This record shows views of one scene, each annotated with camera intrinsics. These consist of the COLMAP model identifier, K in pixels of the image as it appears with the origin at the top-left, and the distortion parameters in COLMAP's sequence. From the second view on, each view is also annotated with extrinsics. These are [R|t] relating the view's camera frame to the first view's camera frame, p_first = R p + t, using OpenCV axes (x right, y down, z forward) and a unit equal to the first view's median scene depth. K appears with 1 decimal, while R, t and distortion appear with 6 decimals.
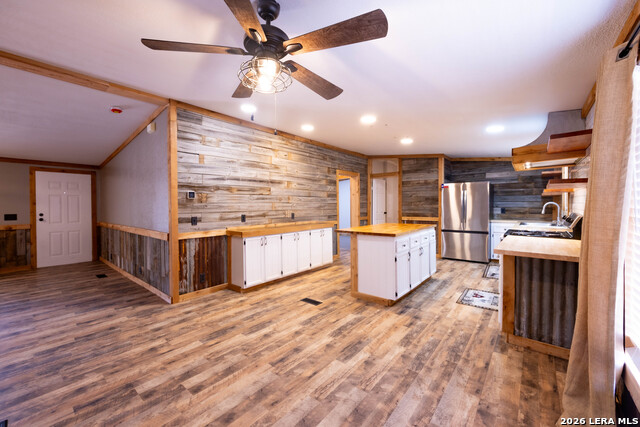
lens RADIAL K [[257.6, 0, 289.1], [0, 257.6, 210.5], [0, 0, 1]] dist [0.002940, 0.000467]
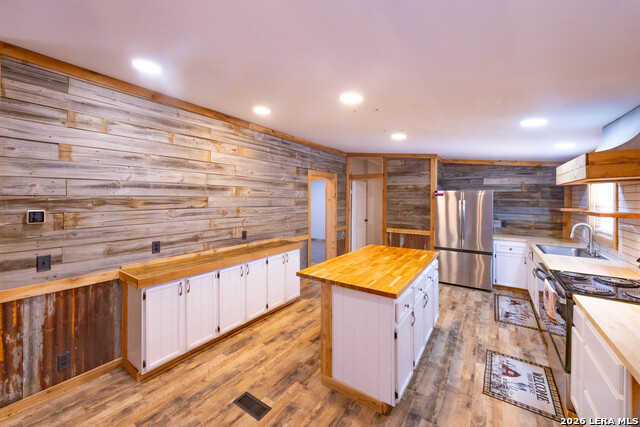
lens RADIAL K [[257.6, 0, 295.5], [0, 257.6, 199.9], [0, 0, 1]] dist [0.002940, 0.000467]
pose [[0.994197, 0.011925, 0.106913, 0.102557], [-0.010195, 0.999808, -0.016720, -0.086429], [-0.107092, 0.015533, 0.994128, 0.365300]]
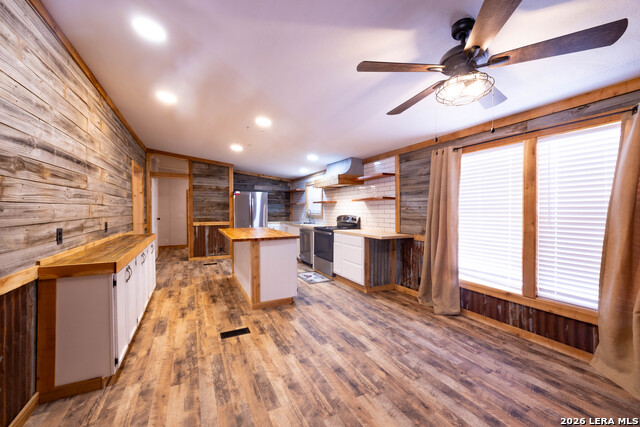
lens RADIAL K [[257.6, 0, 313.4], [0, 257.6, 211.5], [0, 0, 1]] dist [0.002940, 0.000467]
pose [[0.358036, -0.001367, 0.933707, -0.493438], [0.018179, 0.999820, -0.005507, -0.003772], [-0.933531, 0.018945, 0.357996, 0.442893]]
